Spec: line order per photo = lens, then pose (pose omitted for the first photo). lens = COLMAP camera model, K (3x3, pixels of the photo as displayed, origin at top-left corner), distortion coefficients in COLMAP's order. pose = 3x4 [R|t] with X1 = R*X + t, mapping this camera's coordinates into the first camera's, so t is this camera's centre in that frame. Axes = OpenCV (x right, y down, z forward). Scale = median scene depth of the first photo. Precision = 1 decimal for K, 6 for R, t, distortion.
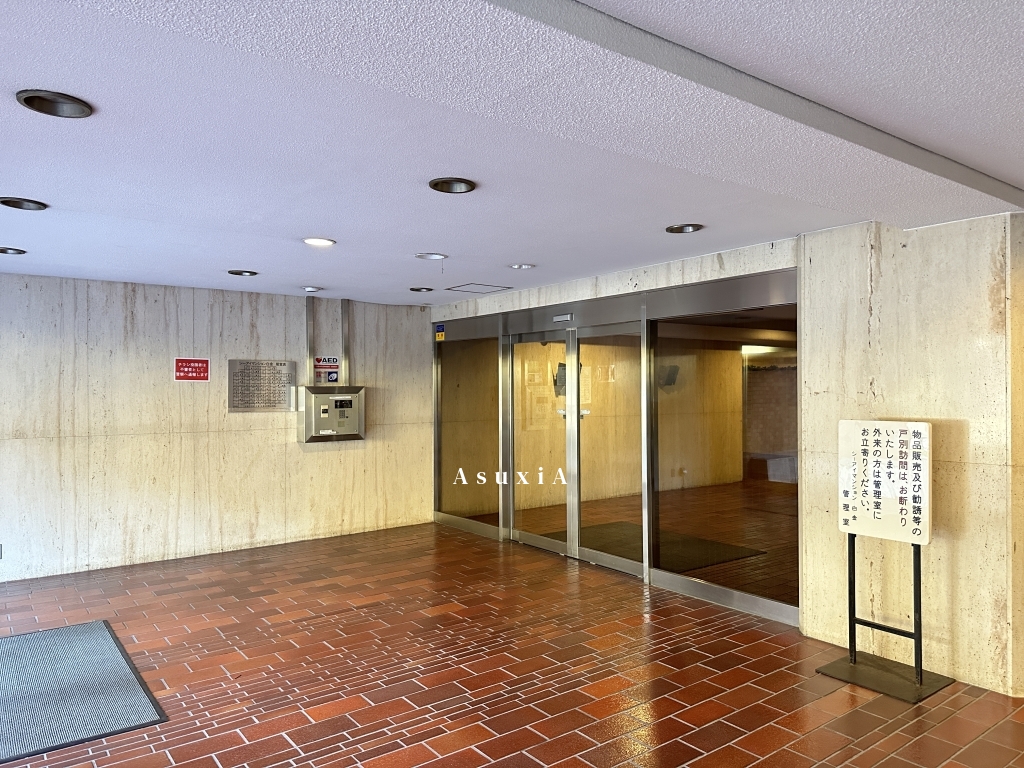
lens RADIAL K [[713.6, 0, 514.2], [0, 713.6, 387.8], [0, 0, 1]] dist [0.029995, -0.035894]
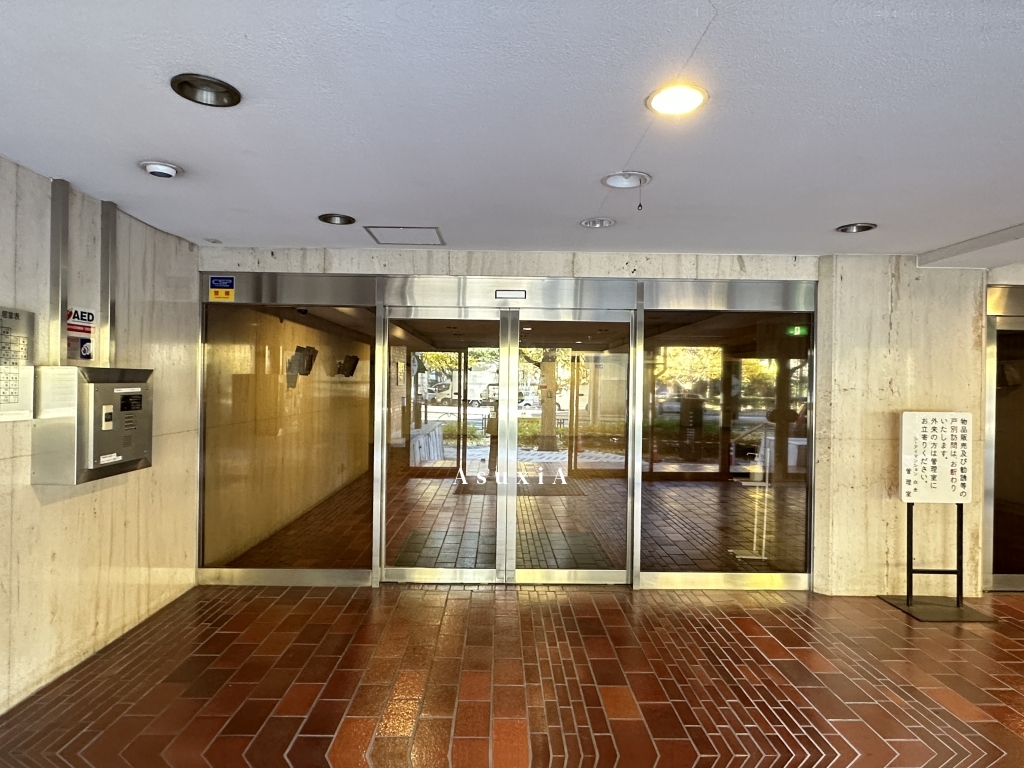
lens RADIAL K [[612.7, 0, 511.3], [0, 612.7, 384.0], [0, 0, 1]] dist [-0.002767, 0.001081]
pose [[0.590803, 0.011229, 0.806738, -0.784057], [-0.016567, 0.999861, -0.001785, 0.009678], [-0.806646, -0.012311, 0.590907, 0.912684]]
